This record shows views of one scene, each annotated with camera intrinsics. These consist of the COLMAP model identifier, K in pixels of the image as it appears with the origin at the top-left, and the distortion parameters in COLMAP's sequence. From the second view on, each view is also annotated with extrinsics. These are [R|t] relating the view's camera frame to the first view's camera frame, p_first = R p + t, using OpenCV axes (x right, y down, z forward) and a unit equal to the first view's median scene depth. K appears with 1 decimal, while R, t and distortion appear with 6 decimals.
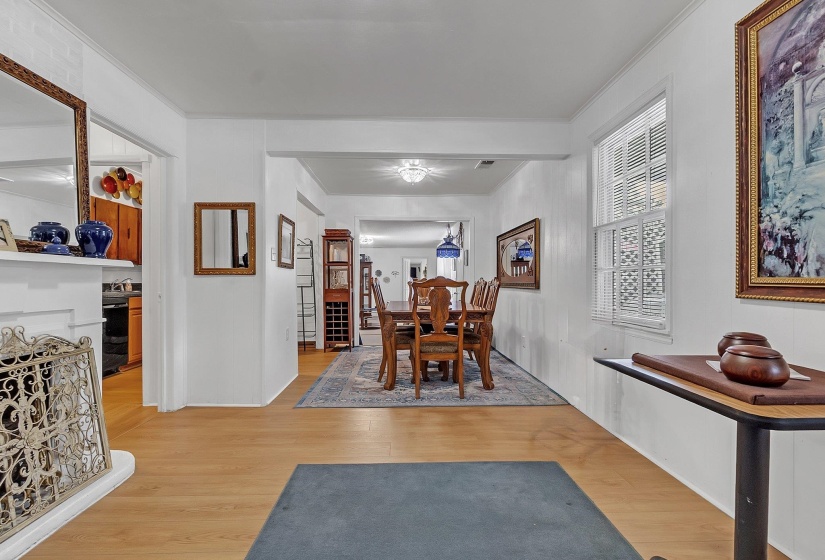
lens RADIAL K [[367.4, 0, 409.9], [0, 367.4, 278.2], [0, 0, 1]] dist [0.000115, 0.000426]
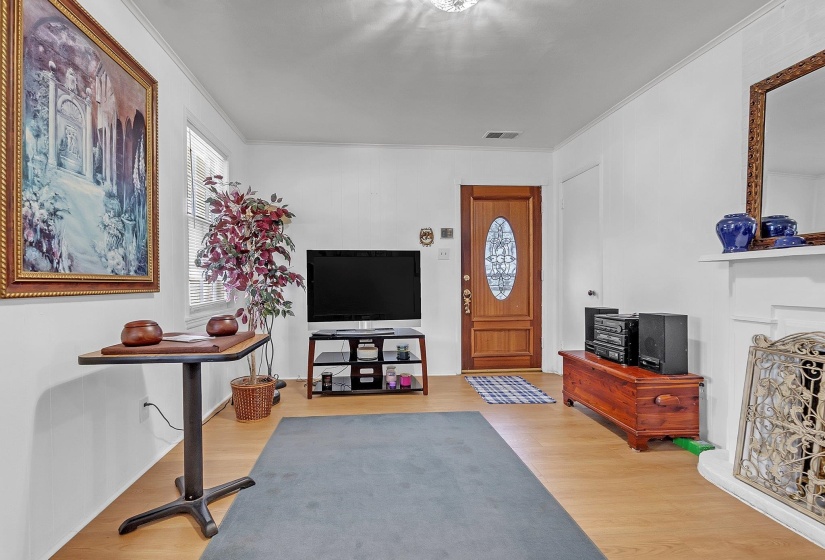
lens RADIAL K [[367.4, 0, 409.9], [0, 367.4, 278.2], [0, 0, 1]] dist [0.000115, 0.000426]
pose [[-0.995112, 0.001511, -0.098737, 0.166673], [0.002895, 0.999900, -0.013874, 0.029772], [0.098706, -0.014092, -0.995017, 2.063422]]
